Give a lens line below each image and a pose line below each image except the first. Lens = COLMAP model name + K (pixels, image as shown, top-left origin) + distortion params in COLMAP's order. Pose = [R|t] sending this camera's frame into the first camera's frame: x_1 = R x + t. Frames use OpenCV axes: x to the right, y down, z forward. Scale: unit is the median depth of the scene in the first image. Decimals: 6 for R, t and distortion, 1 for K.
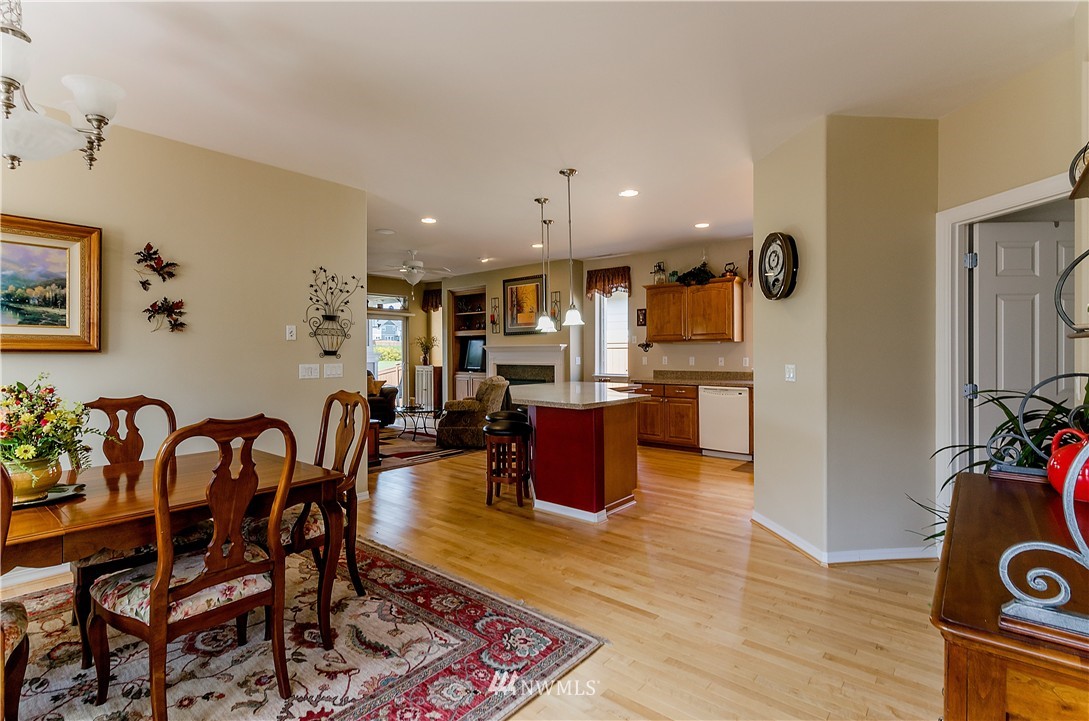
lens RADIAL K [[522.2, 0, 544.5], [0, 522.2, 360.5], [0, 0, 1]] dist [-0.000141, 0.000421]
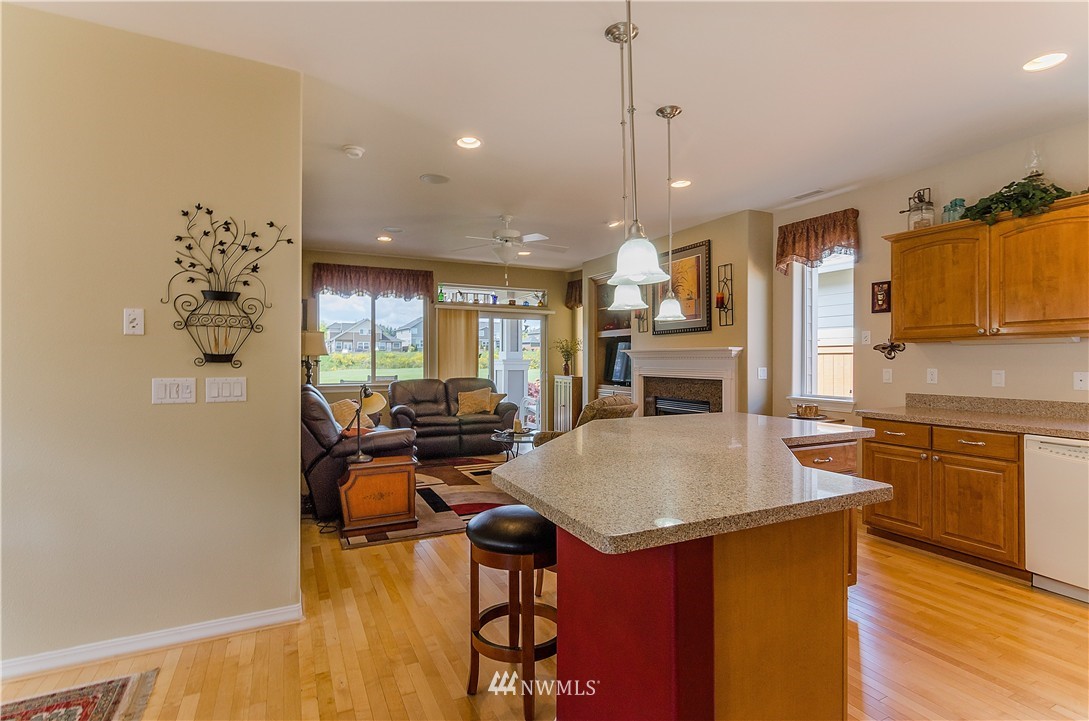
lens RADIAL K [[522.2, 0, 544.5], [0, 522.2, 360.5], [0, 0, 1]] dist [-0.000141, 0.000421]
pose [[0.919688, 0.006050, -0.392604, 0.073192], [-0.011203, 0.999879, -0.010836, -0.005256], [0.392491, 0.014364, 0.919644, 0.341669]]
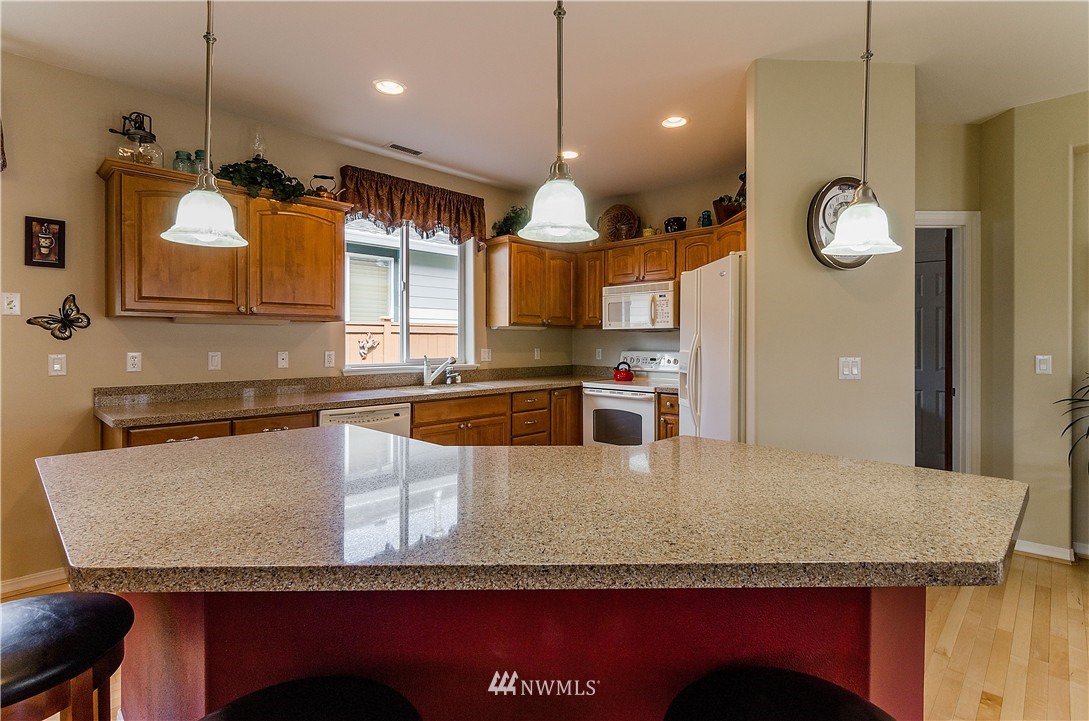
lens RADIAL K [[531.6, 0, 547.1], [0, 531.6, 340.8], [0, 0, 1]] dist [-0.000172, 0.000087]
pose [[0.063502, 0.004728, 0.997971, -0.145688], [0.015902, 0.999857, -0.005749, -0.008259], [-0.997855, 0.016235, 0.063418, 0.617347]]
